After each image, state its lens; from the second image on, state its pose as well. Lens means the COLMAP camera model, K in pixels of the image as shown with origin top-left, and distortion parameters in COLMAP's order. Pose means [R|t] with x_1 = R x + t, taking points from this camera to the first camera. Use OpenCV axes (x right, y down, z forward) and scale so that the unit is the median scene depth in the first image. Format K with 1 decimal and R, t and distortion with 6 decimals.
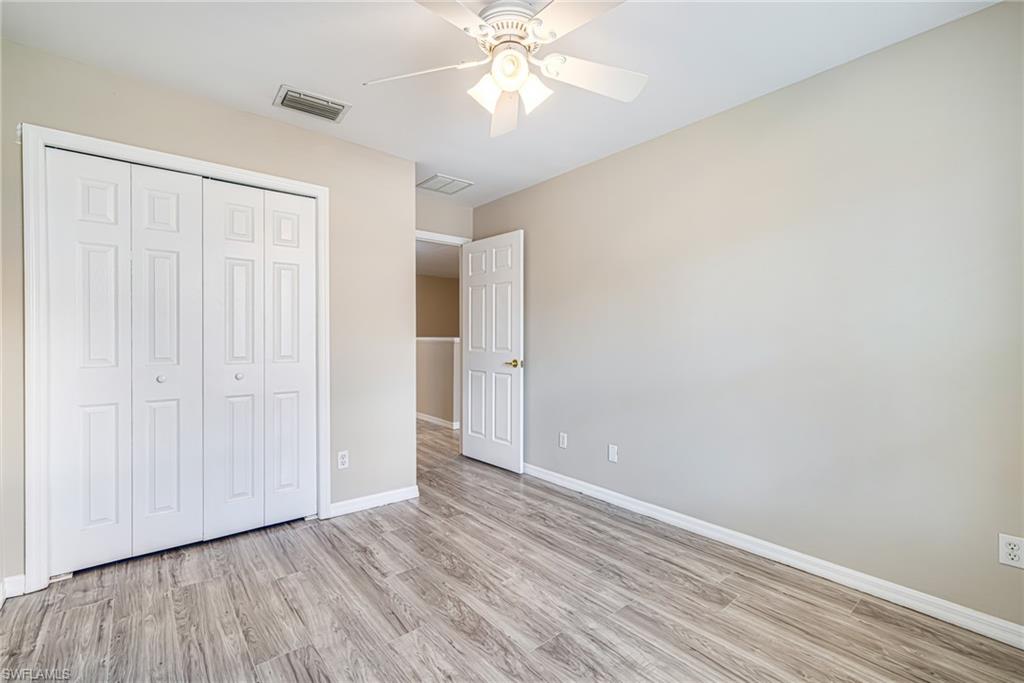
lens RADIAL K [[446.6, 0, 510.5], [0, 446.6, 341.4], [0, 0, 1]] dist [0.008293, -0.000652]
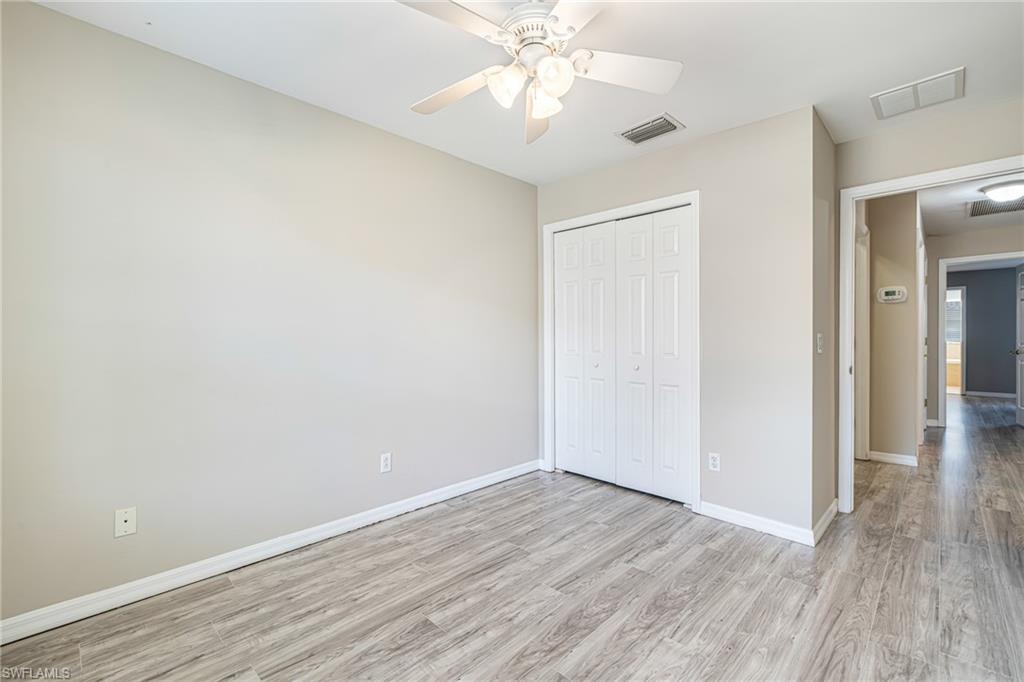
lens RADIAL K [[446.6, 0, 513.9], [0, 446.6, 341.8], [0, 0, 1]] dist [0.008293, -0.000652]
pose [[0.106777, 0.008774, -0.994244, 0.673152], [-0.009269, 0.999926, 0.007829, -0.000155], [0.994240, 0.008380, 0.106850, 0.566739]]
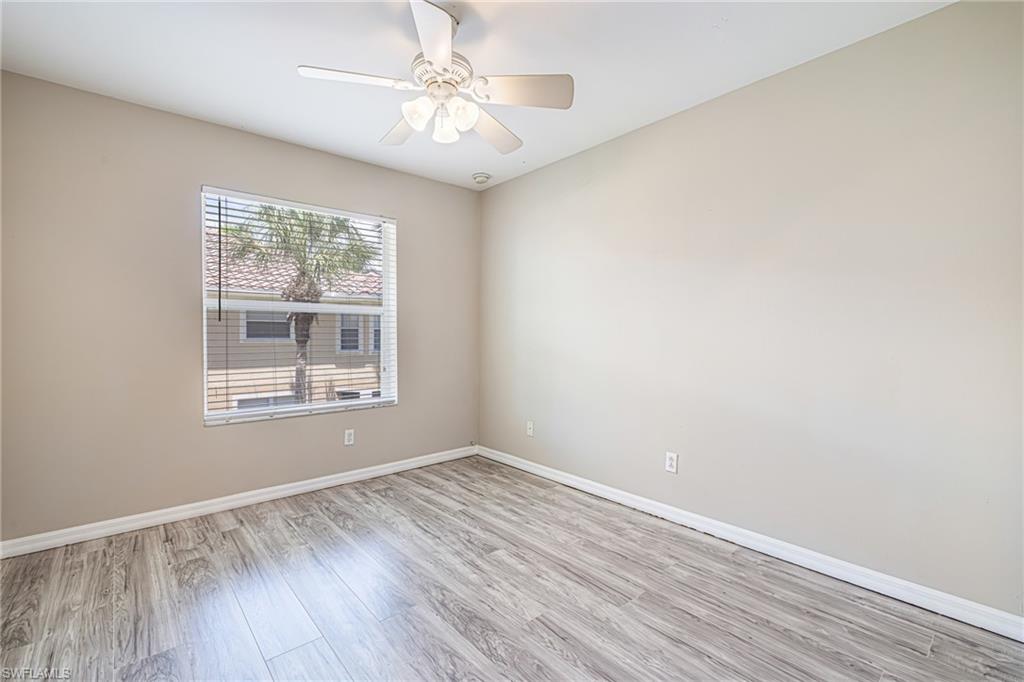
lens RADIAL K [[446.6, 0, 512.7], [0, 446.6, 341.0], [0, 0, 1]] dist [0.008293, -0.000652]
pose [[-0.999637, -0.005242, -0.026429, -0.107941], [-0.005927, 0.999646, 0.025931, -0.003617], [0.026284, 0.026078, -0.999314, 1.485932]]
